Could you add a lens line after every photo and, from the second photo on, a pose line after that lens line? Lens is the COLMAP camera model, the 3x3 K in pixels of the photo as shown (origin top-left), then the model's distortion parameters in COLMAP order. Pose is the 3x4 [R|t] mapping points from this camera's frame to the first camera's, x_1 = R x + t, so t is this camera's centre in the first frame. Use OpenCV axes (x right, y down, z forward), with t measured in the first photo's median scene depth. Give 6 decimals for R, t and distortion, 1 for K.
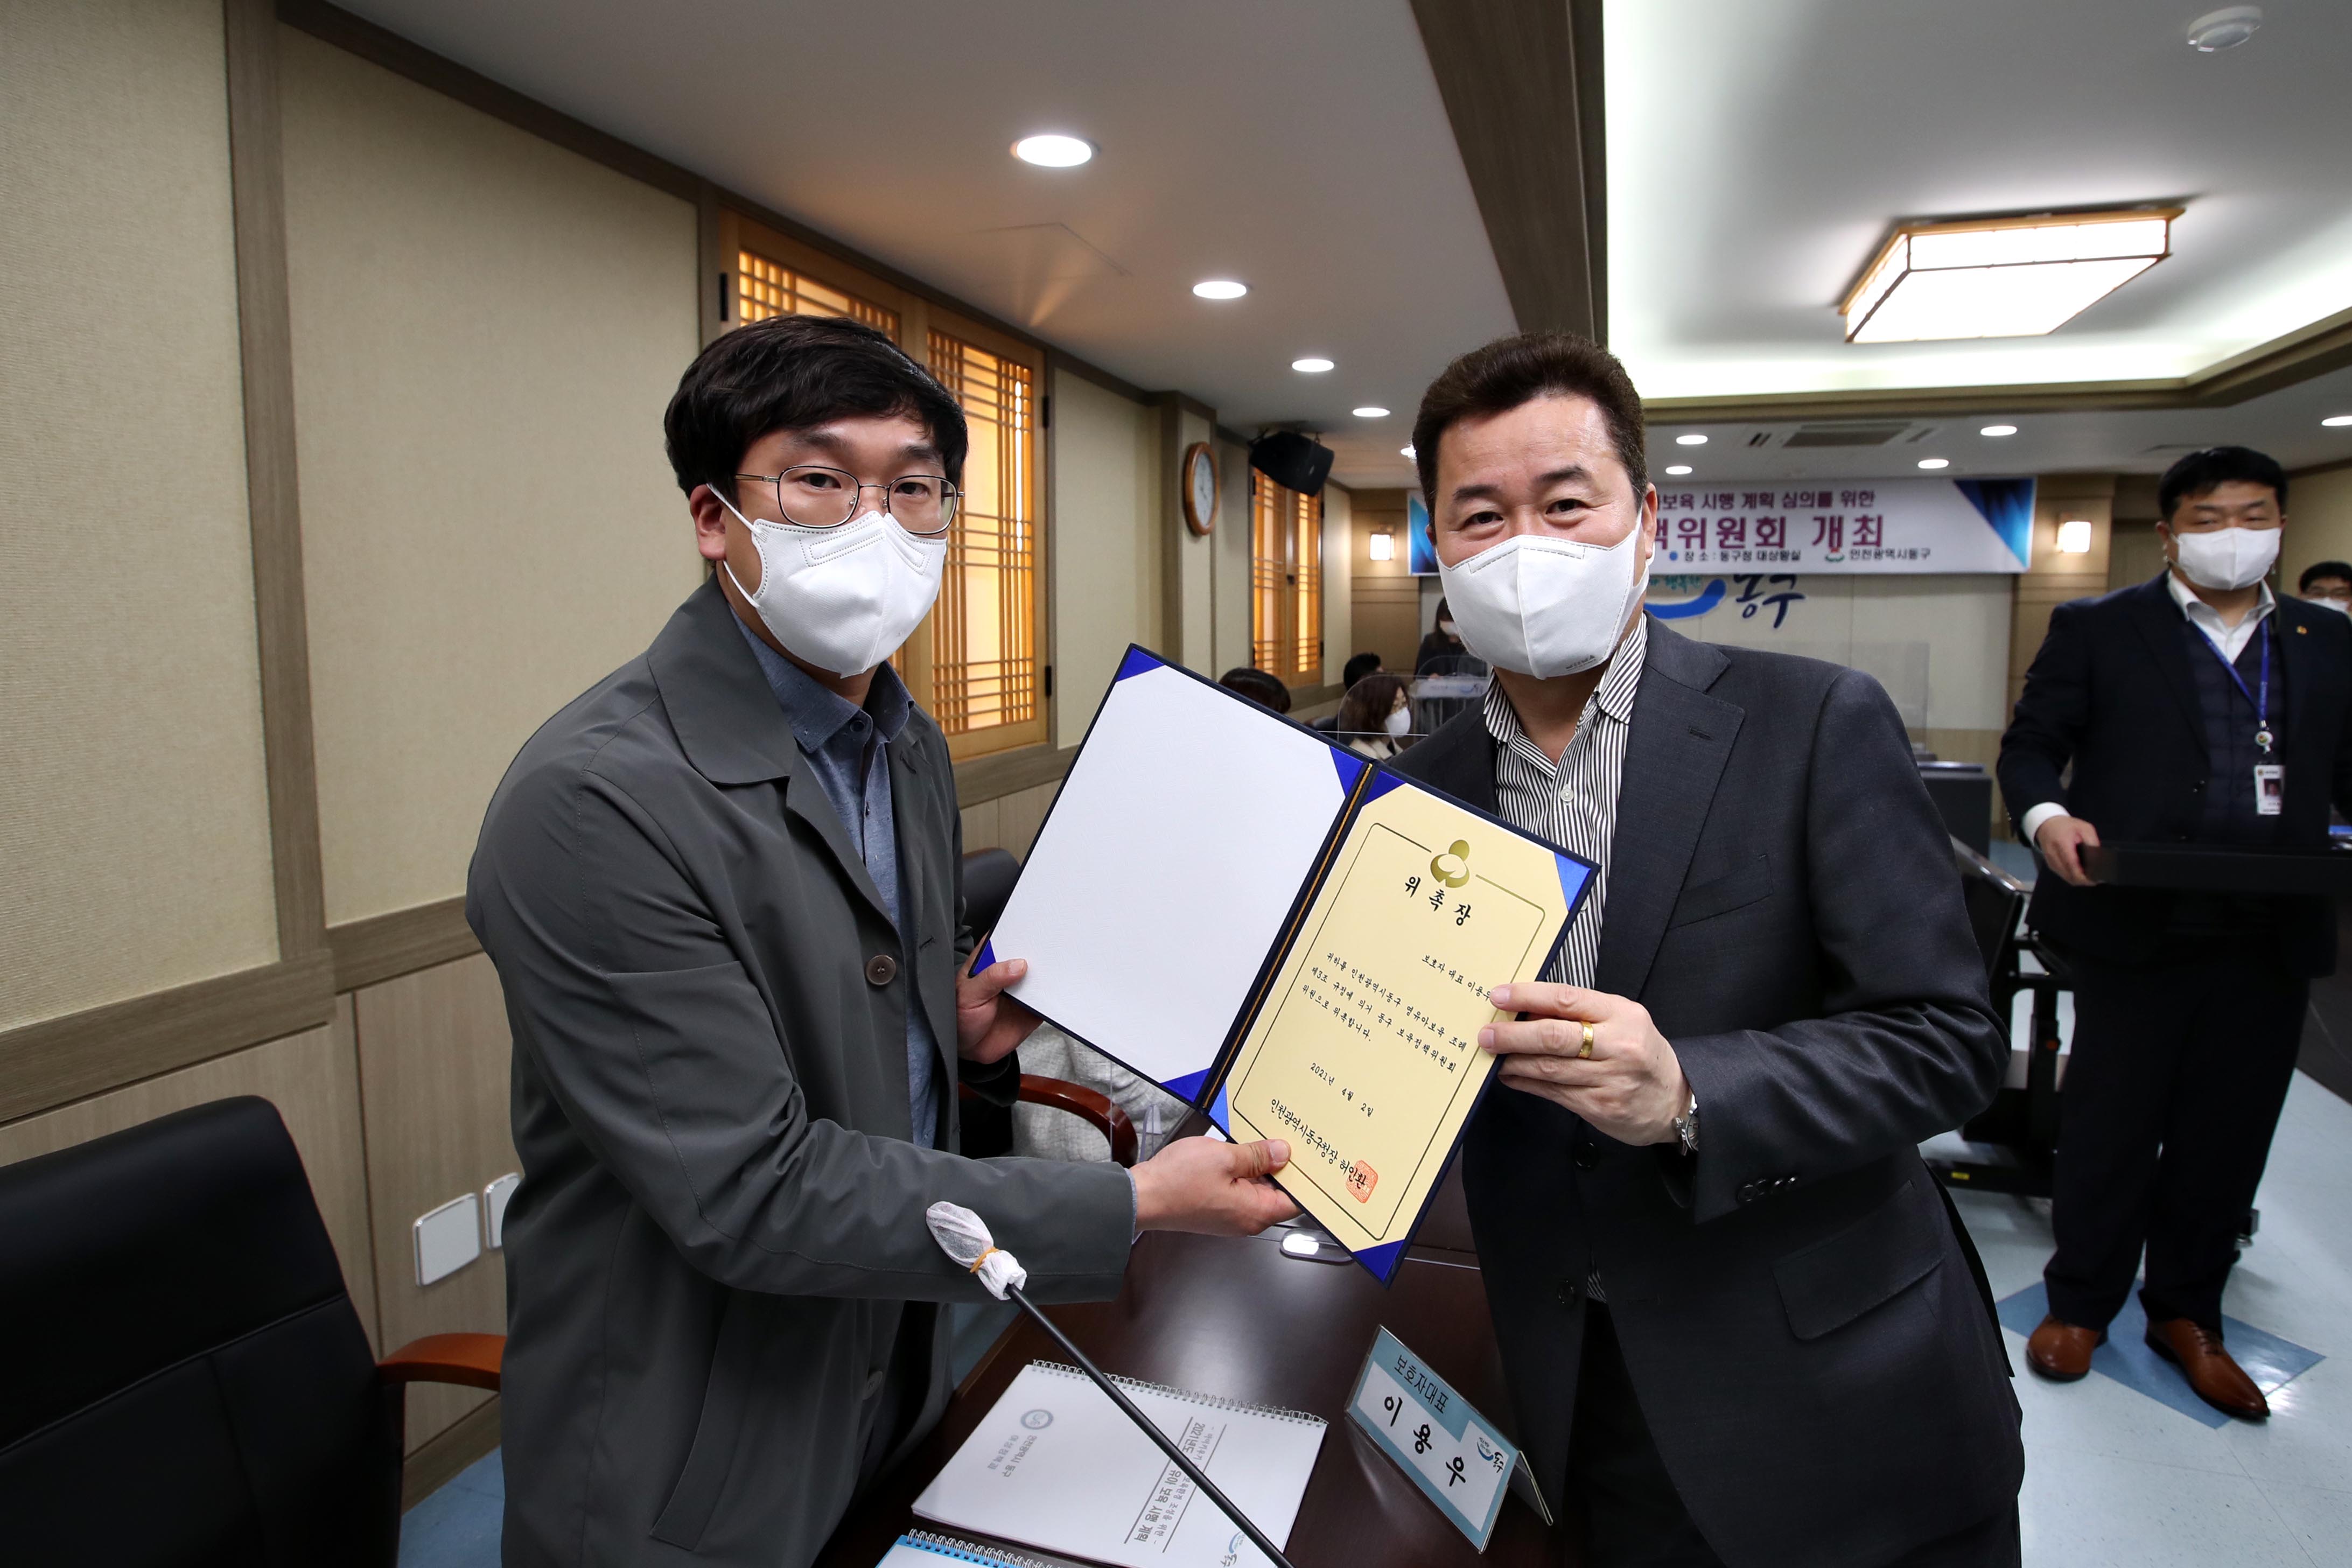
lens RADIAL K [[1219.6, 0, 1296.5], [0, 1219.6, 702.5], [0, 0, 1]] dist [-0.018946, -0.000139]
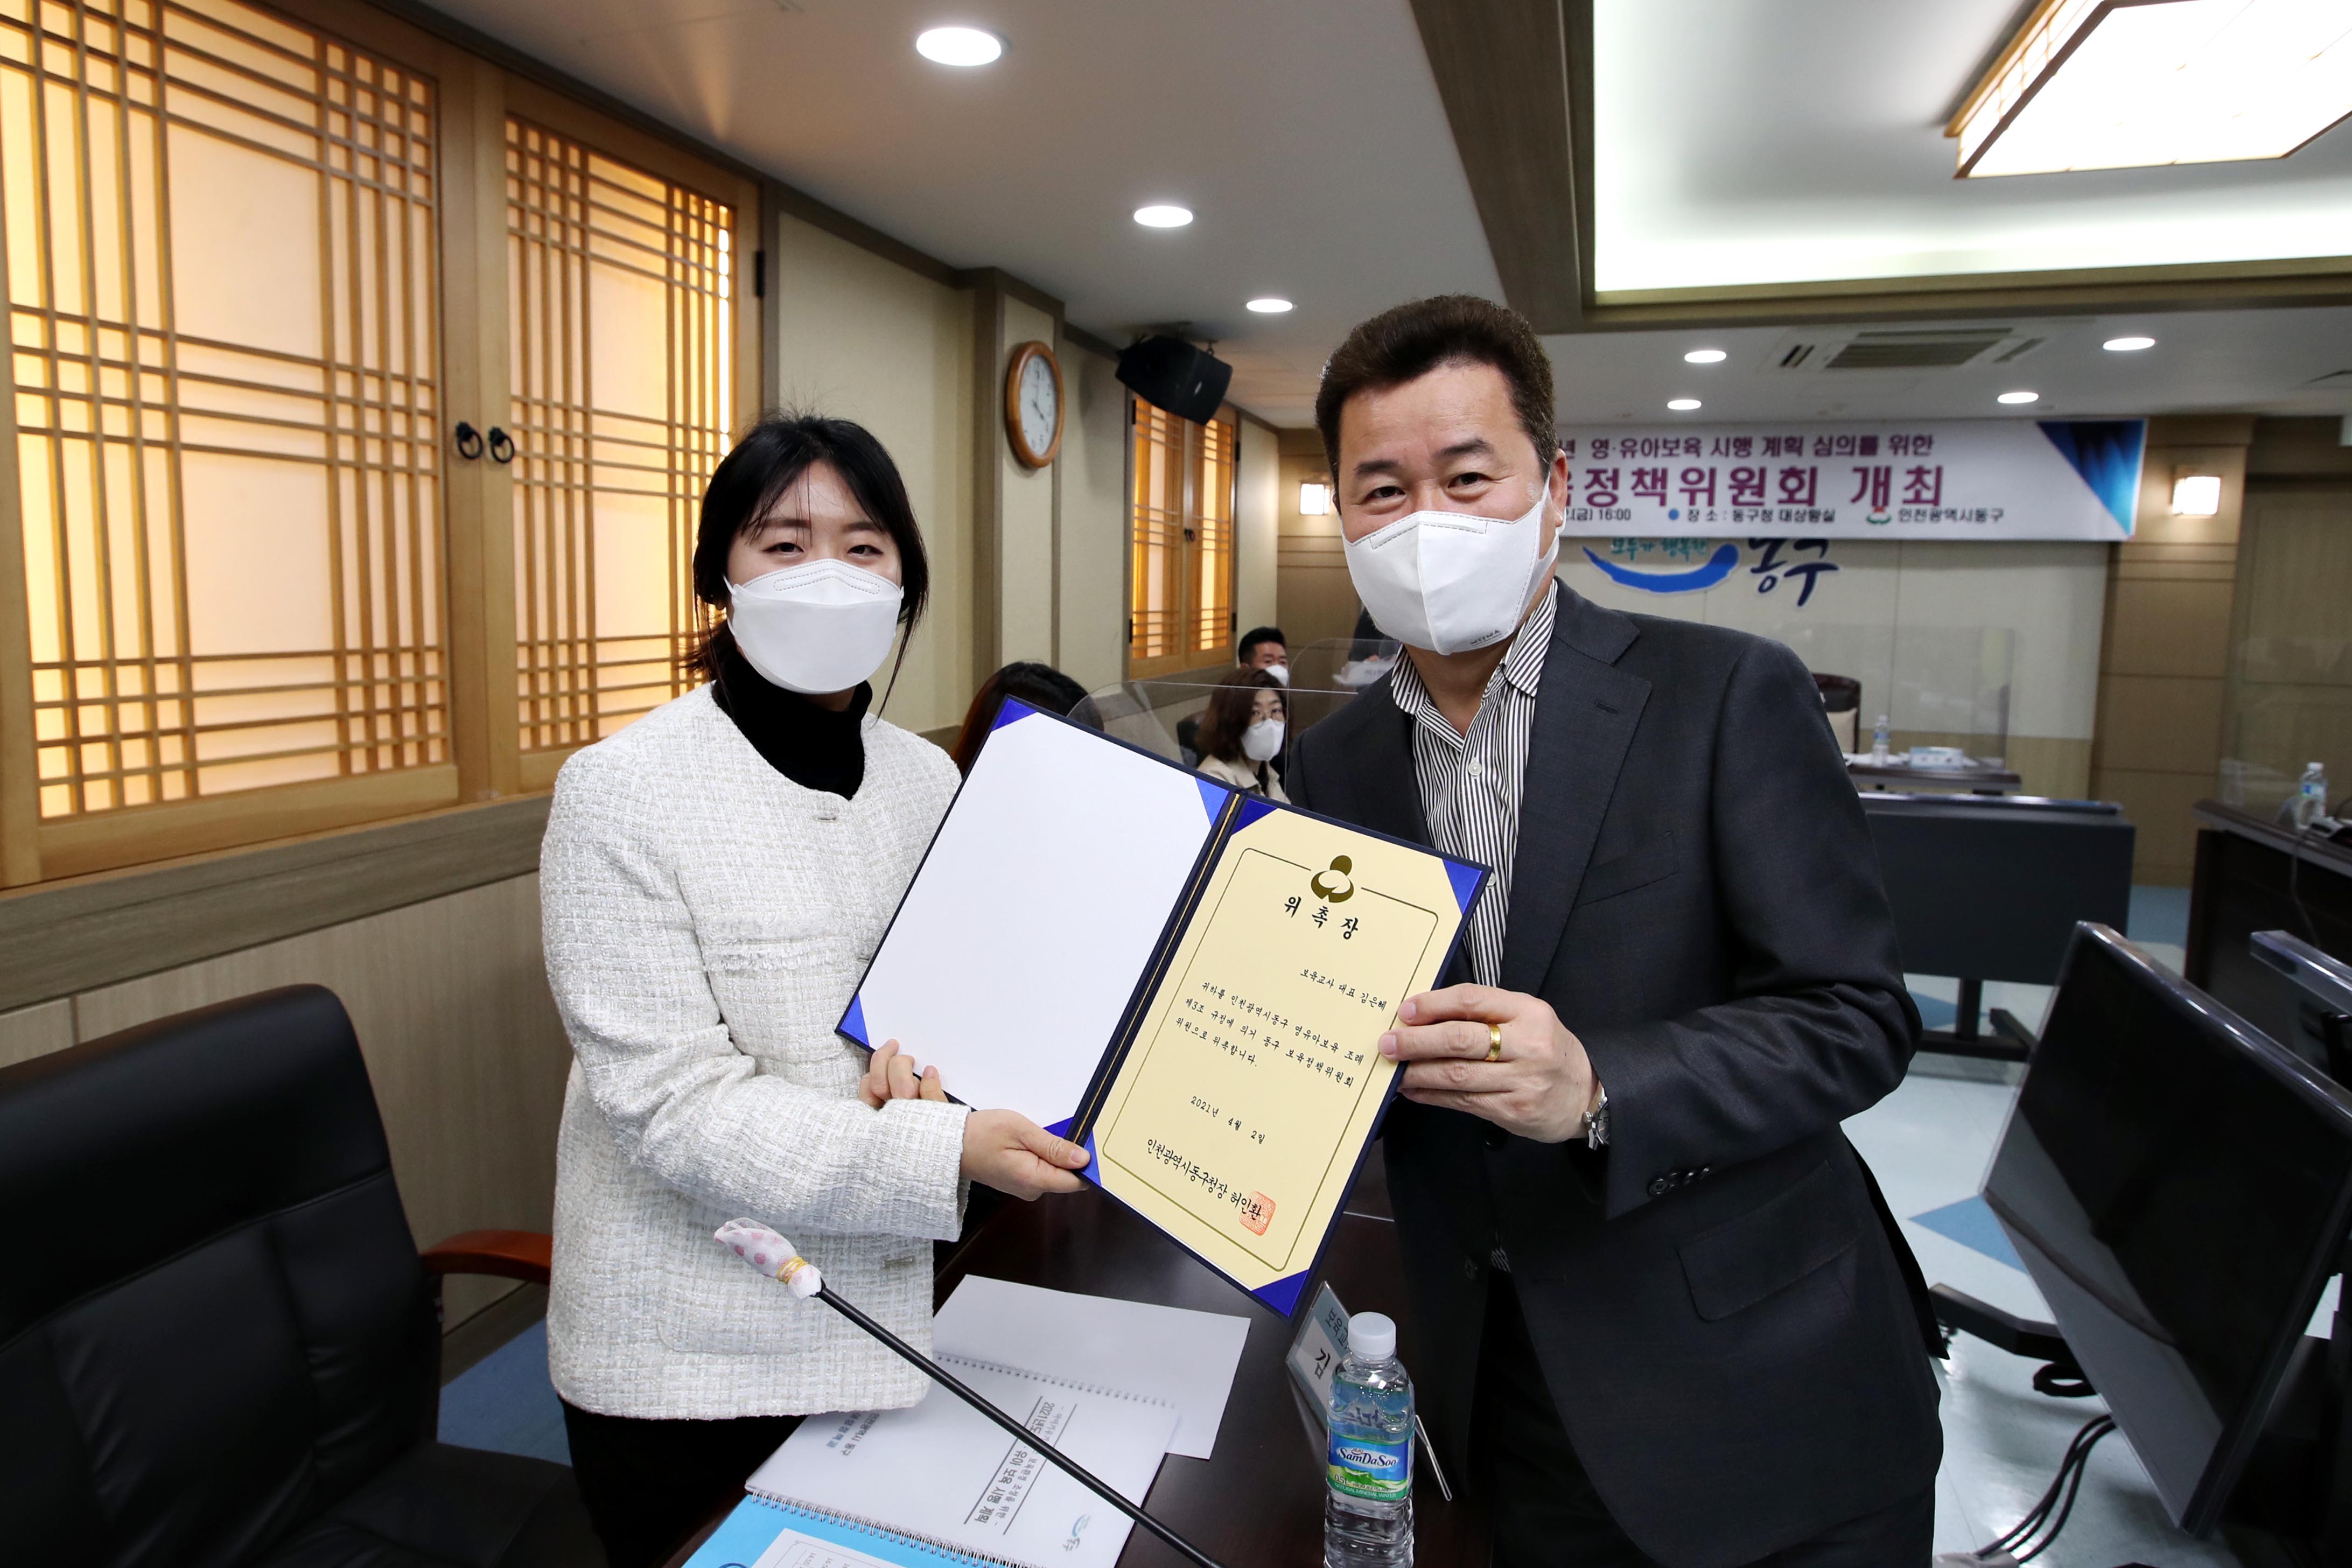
lens RADIAL K [[1270.3, 0, 1203.9], [0, 1270.3, 692.3], [0, 0, 1]] dist [-0.013739, 0.000081]
pose [[0.998700, 0.020703, -0.046586, 0.041222], [-0.020005, 0.999681, 0.015391, -0.009249], [0.046889, -0.014439, 0.998796, 0.147746]]
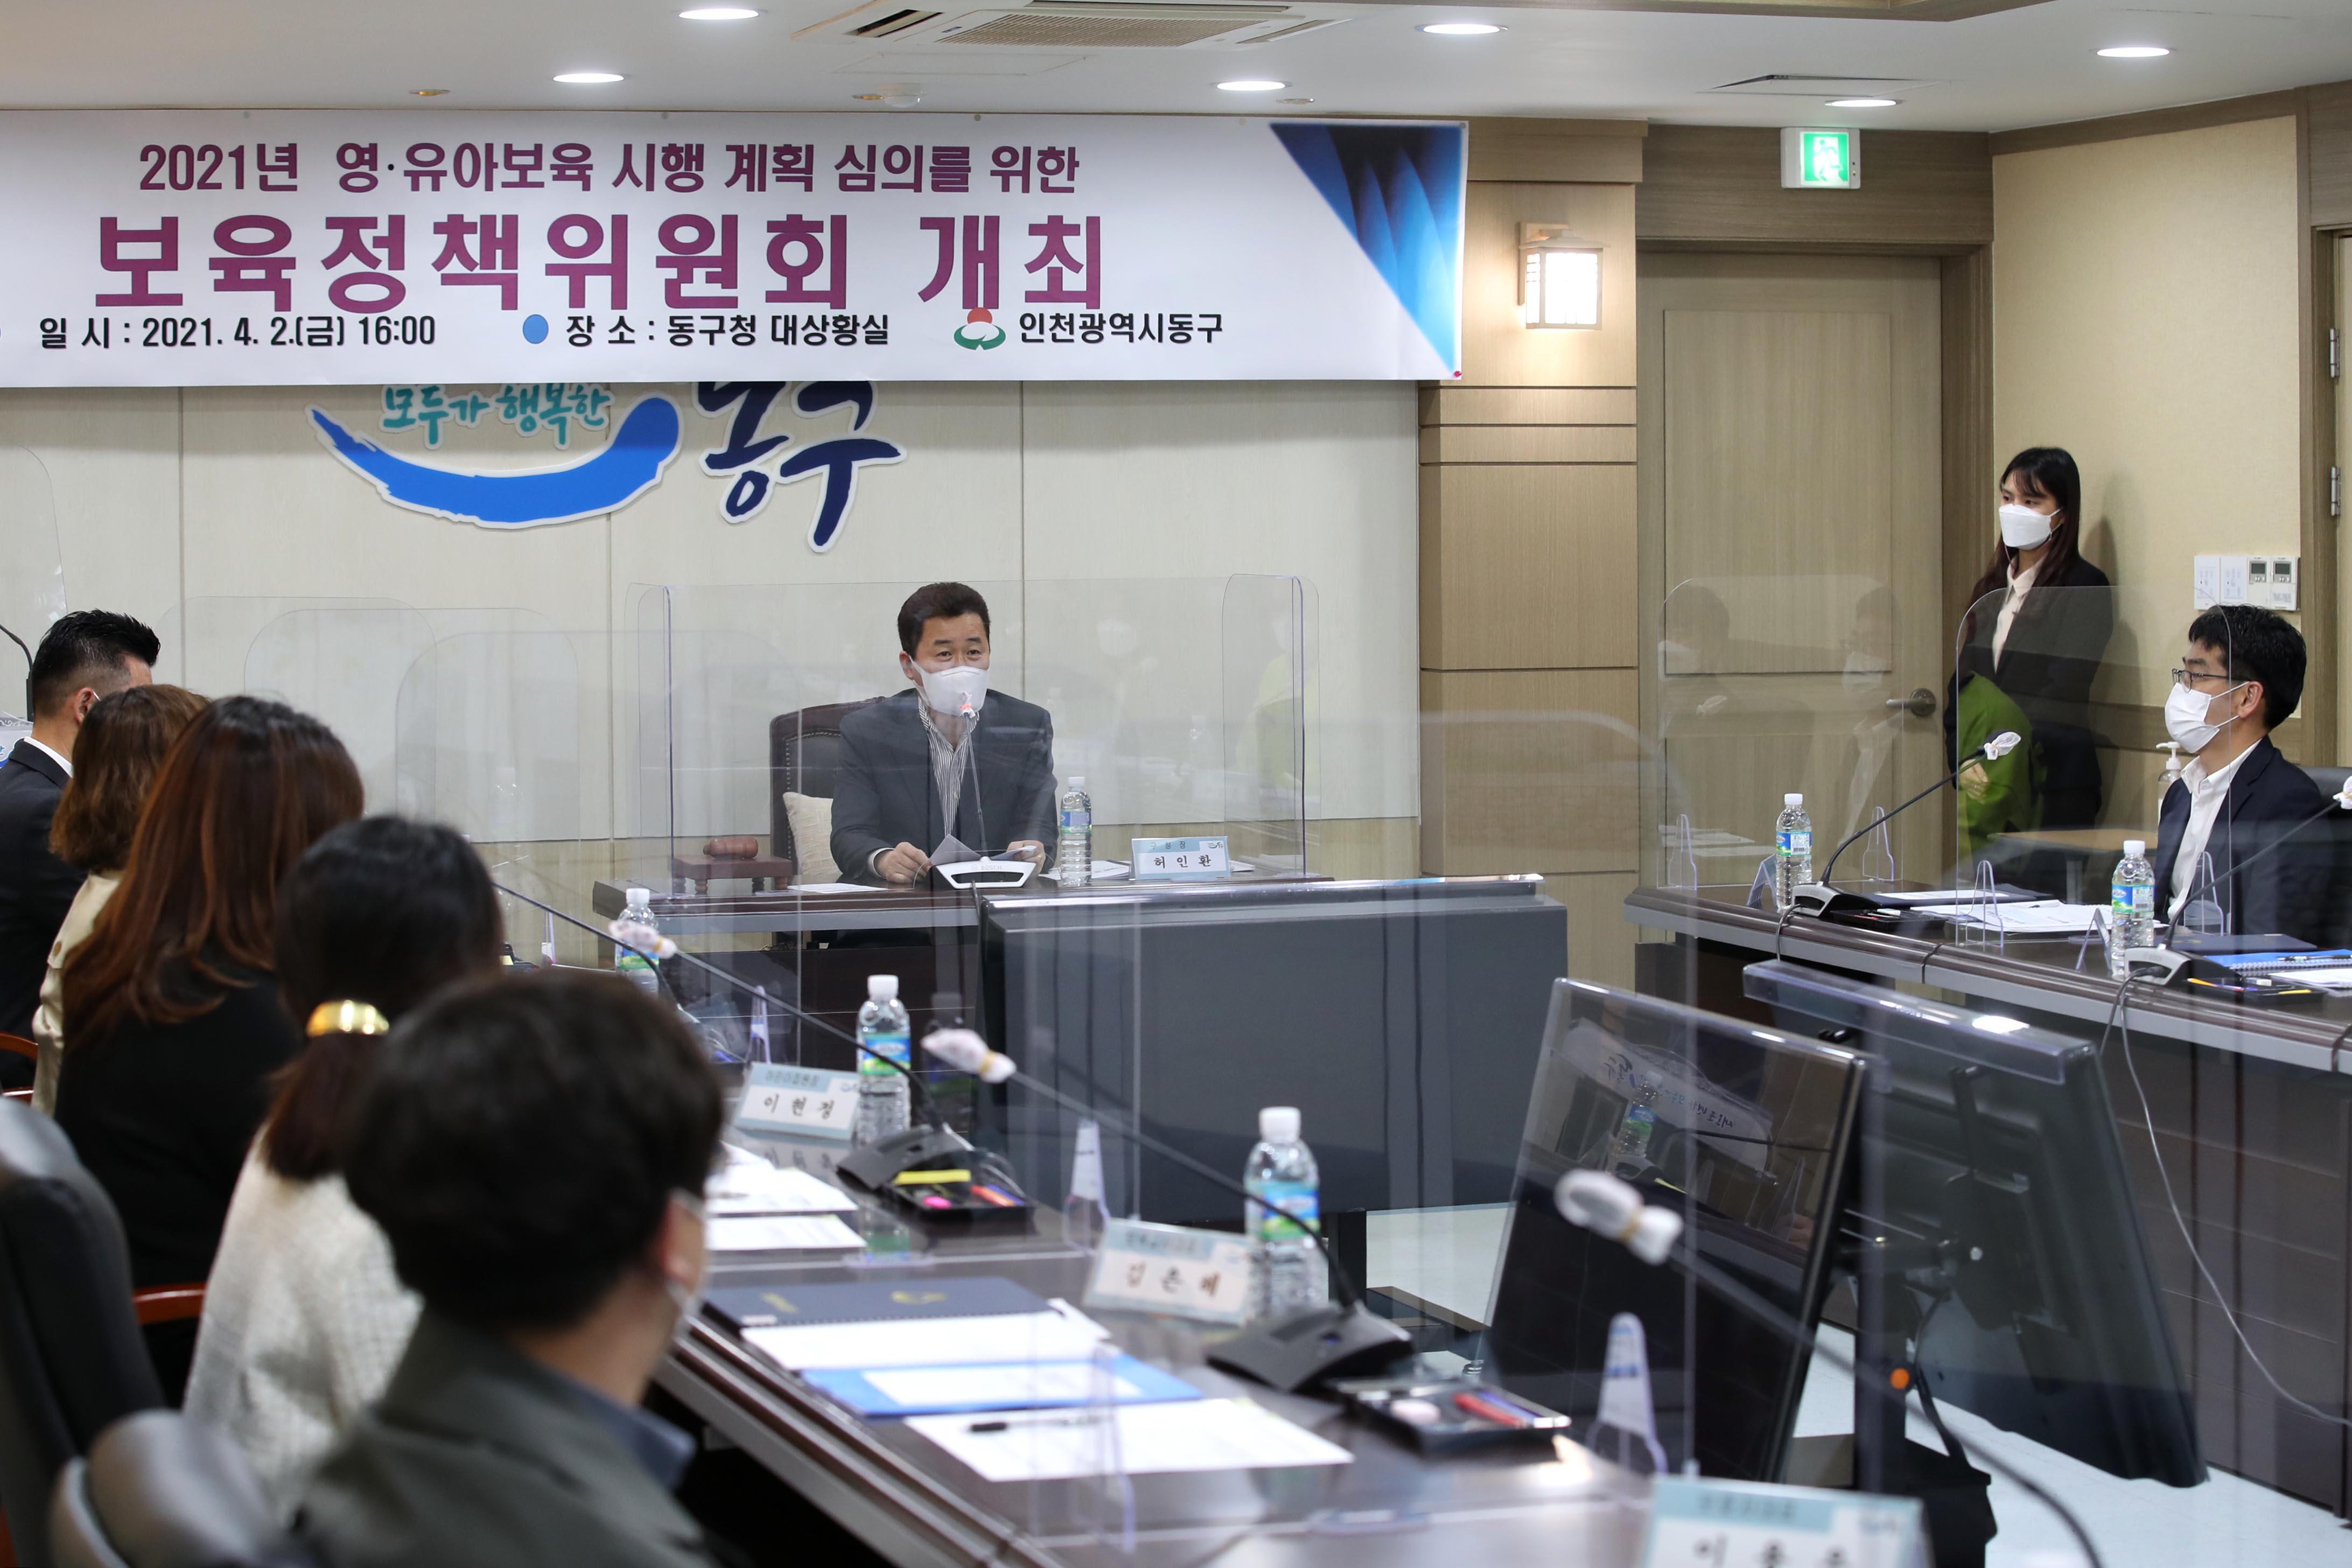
lens RADIAL K [[4894.2, 0, 1176.0], [0, 4894.2, 784.0], [0, 0, 1]] dist [-0.344156, -0.059048]
pose [[0.849300, -0.040099, 0.526385, -0.242509], [0.045519, 0.998960, 0.002657, 0.006275], [-0.525944, 0.021704, 0.850242, -0.200793]]
